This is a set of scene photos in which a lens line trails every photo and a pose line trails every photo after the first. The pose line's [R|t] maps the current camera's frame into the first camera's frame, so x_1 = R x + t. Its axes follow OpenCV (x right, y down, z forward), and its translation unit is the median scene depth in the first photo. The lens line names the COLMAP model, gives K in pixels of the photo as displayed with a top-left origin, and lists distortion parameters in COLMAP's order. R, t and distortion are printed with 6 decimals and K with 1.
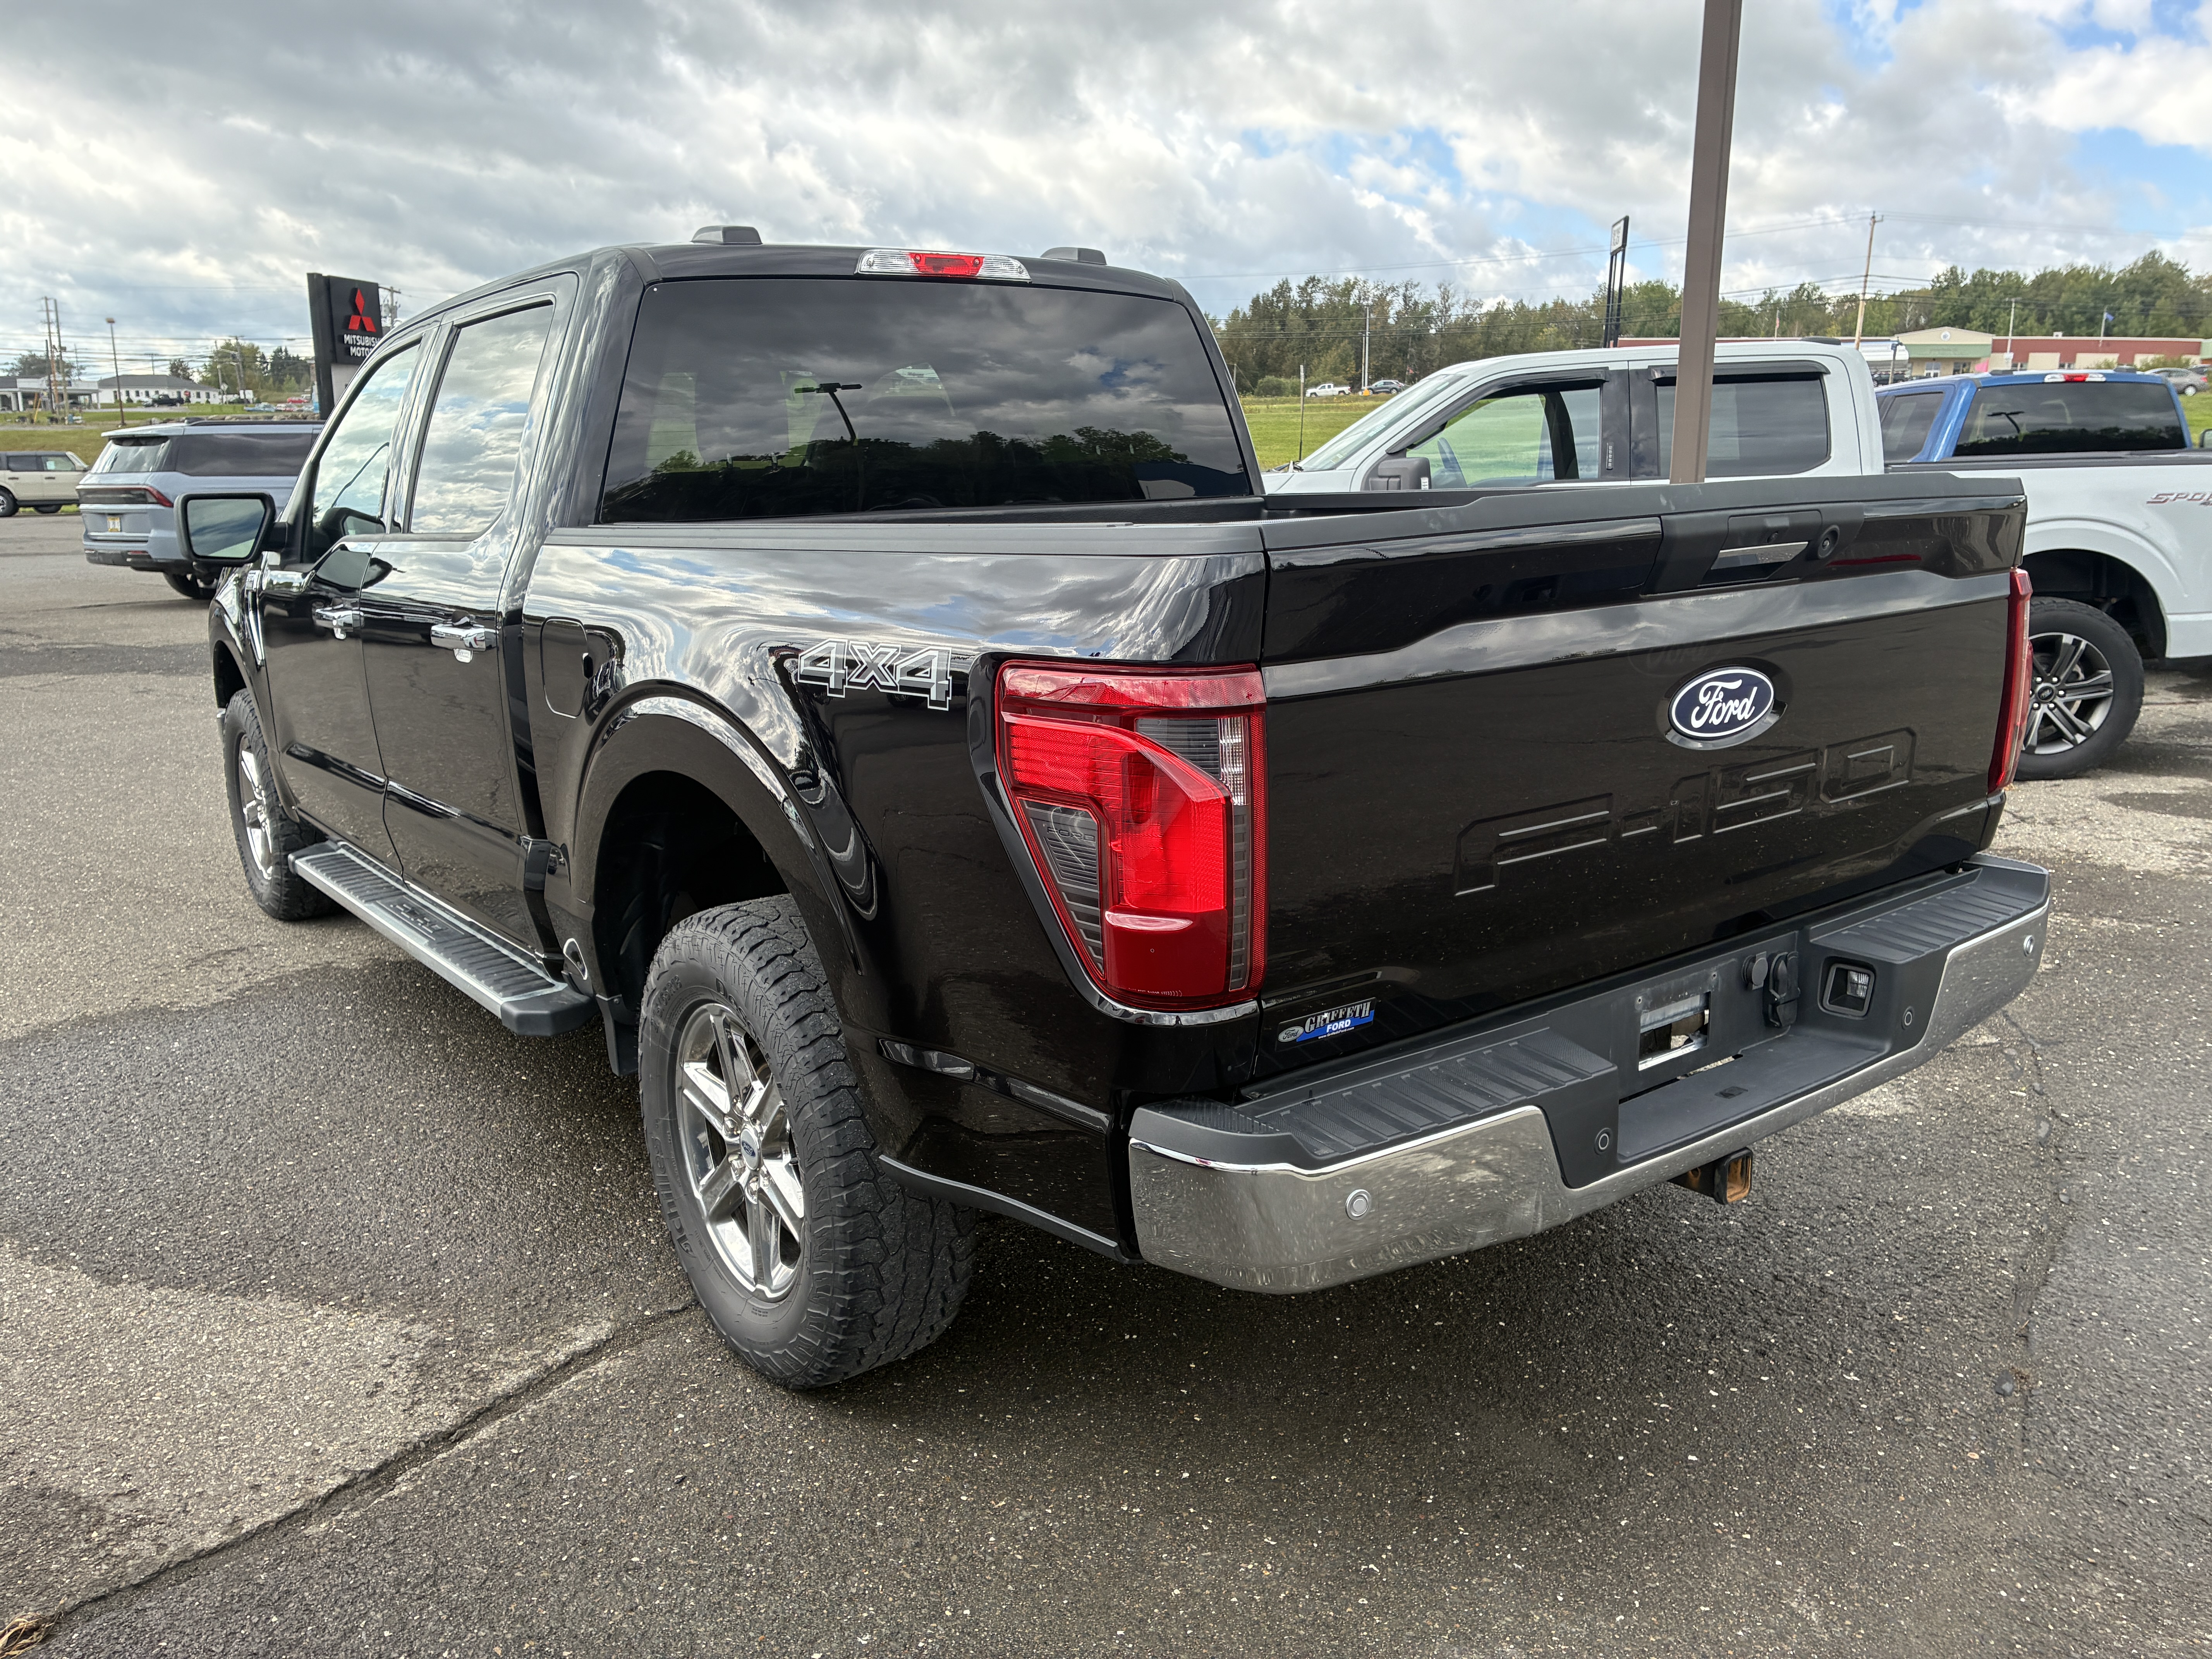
lens RADIAL K [[1758.0, 0, 1158.3], [0, 1758.0, 826.6], [0, 0, 1]] dist [0.001595, -0.015885]
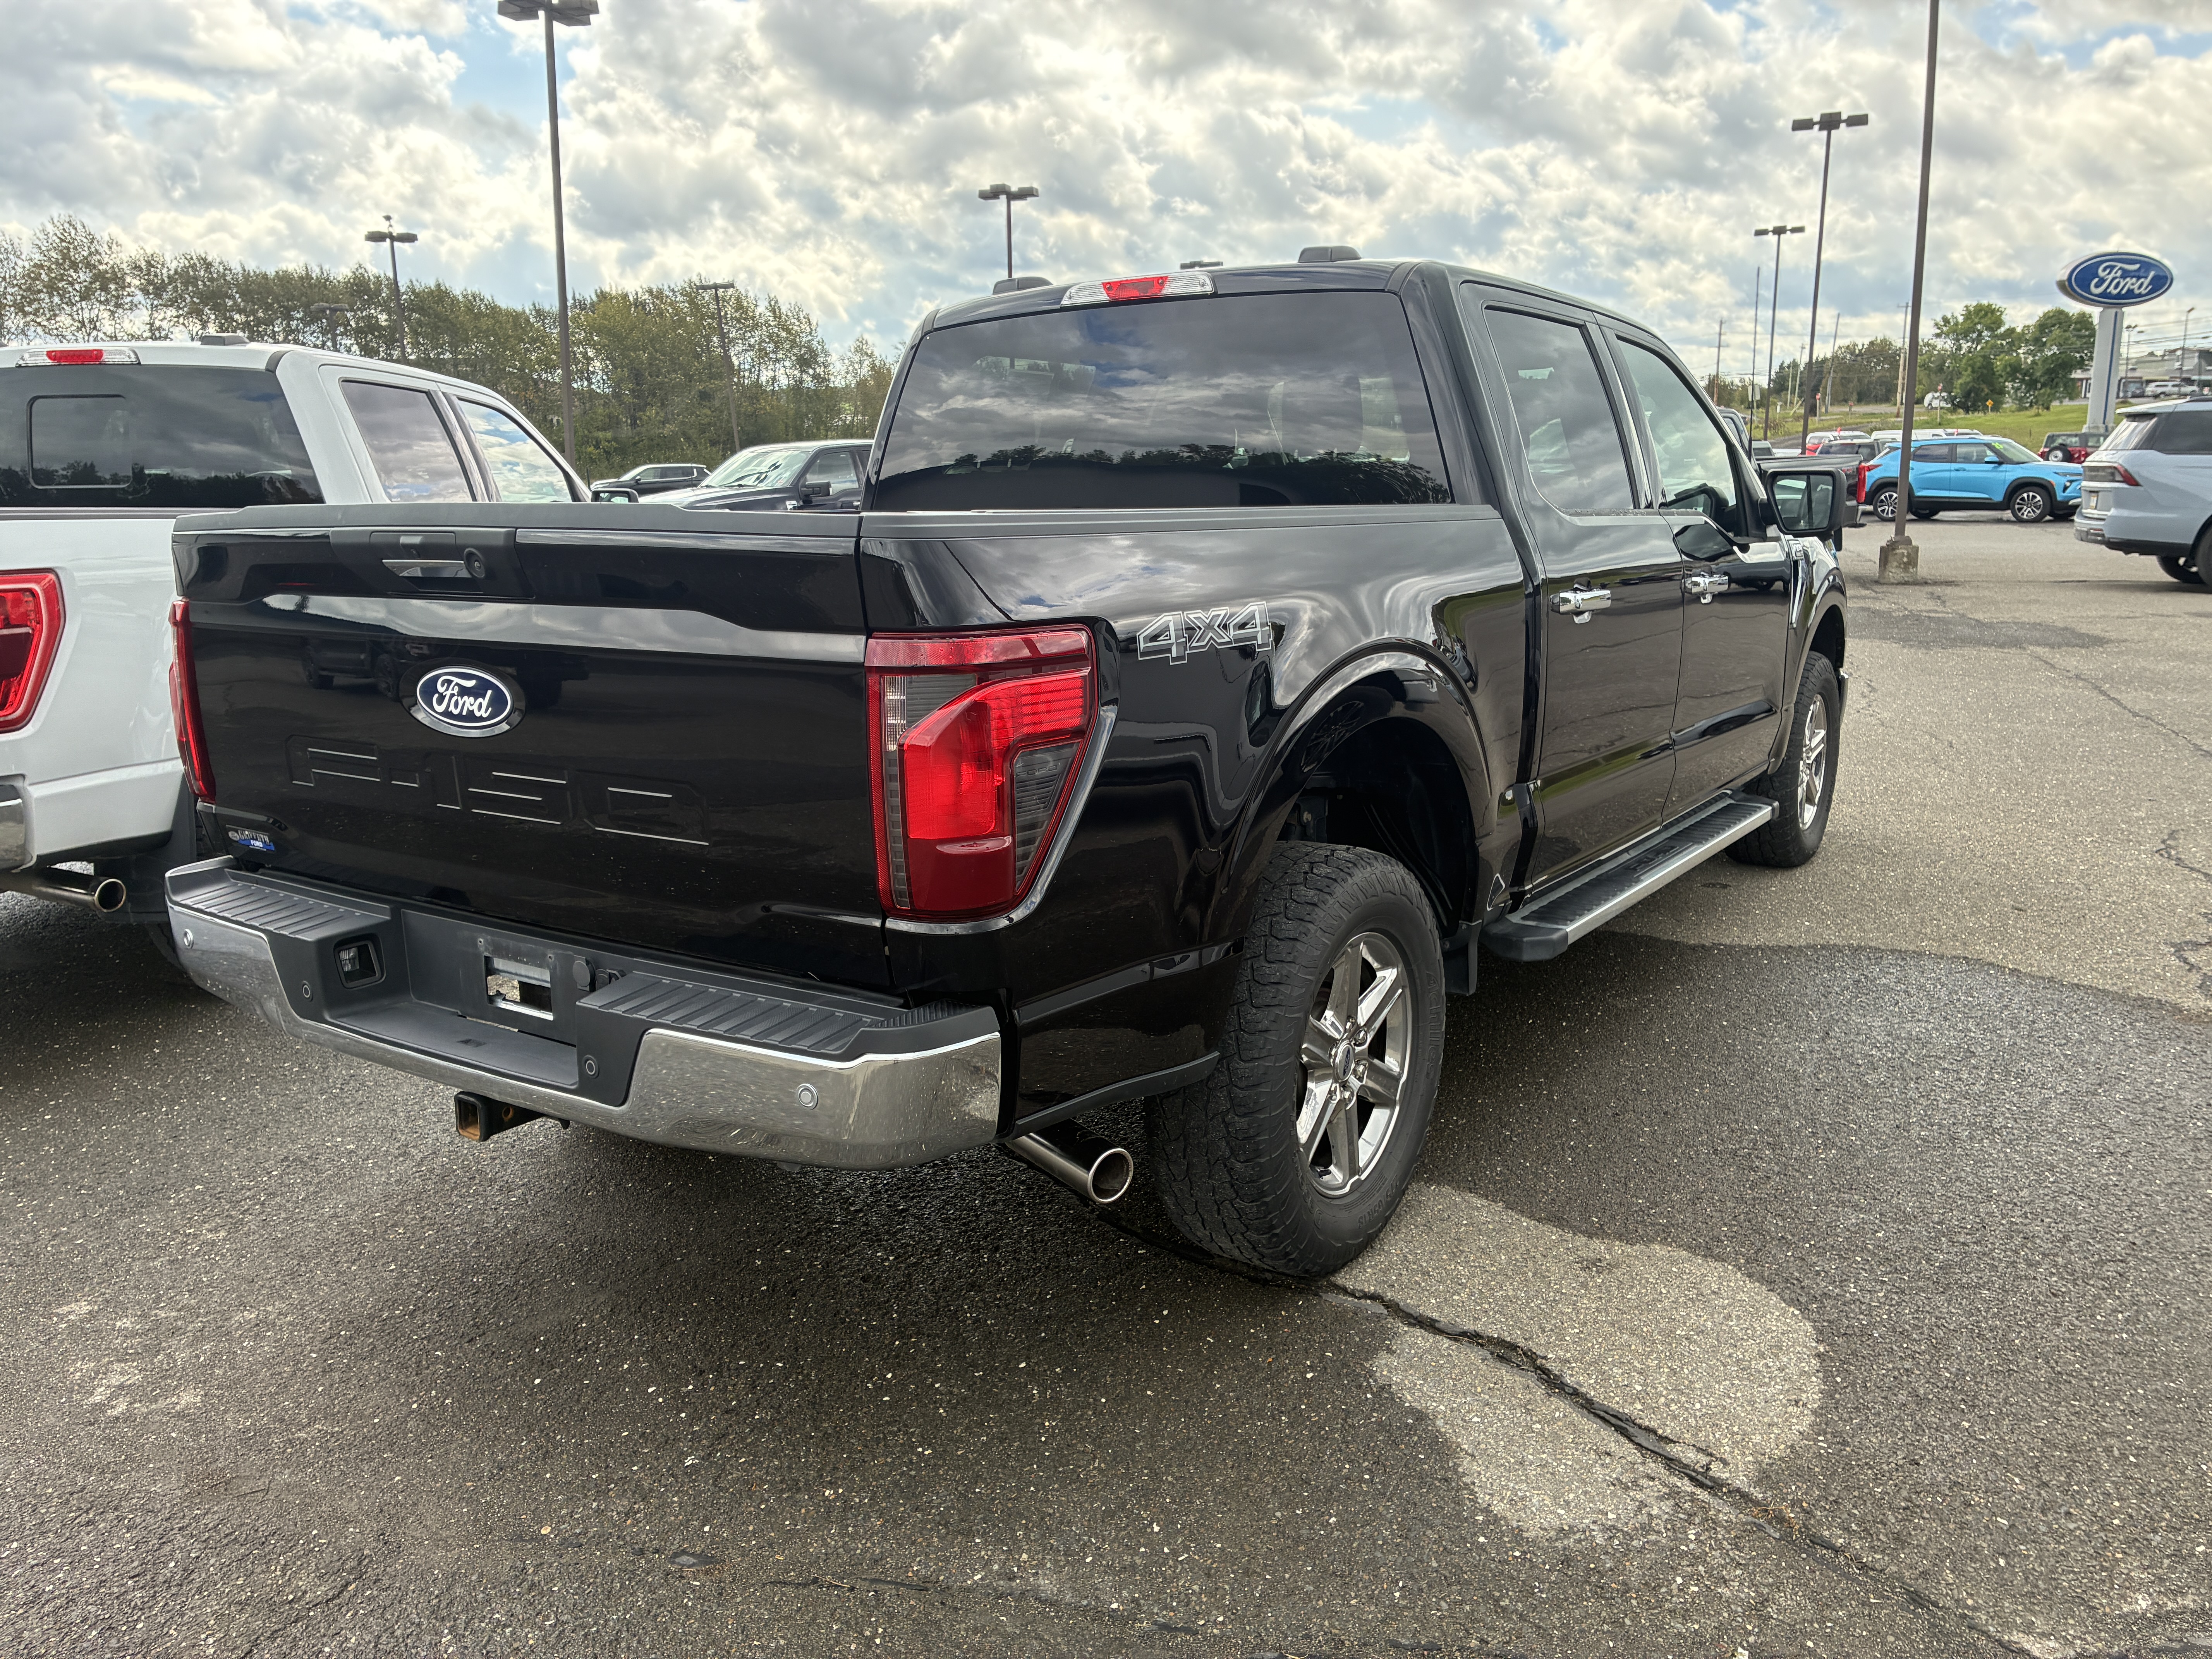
lens RADIAL K [[1698.2, 0, 1107.5], [0, 1698.2, 880.8], [0, 0, 1]] dist [0.054720, -0.000174]
pose [[0.327577, 0.233685, -0.915469, 1.459614], [-0.190295, 0.965393, 0.178337, -0.226406], [0.925463, 0.115790, 0.360710, 0.977194]]
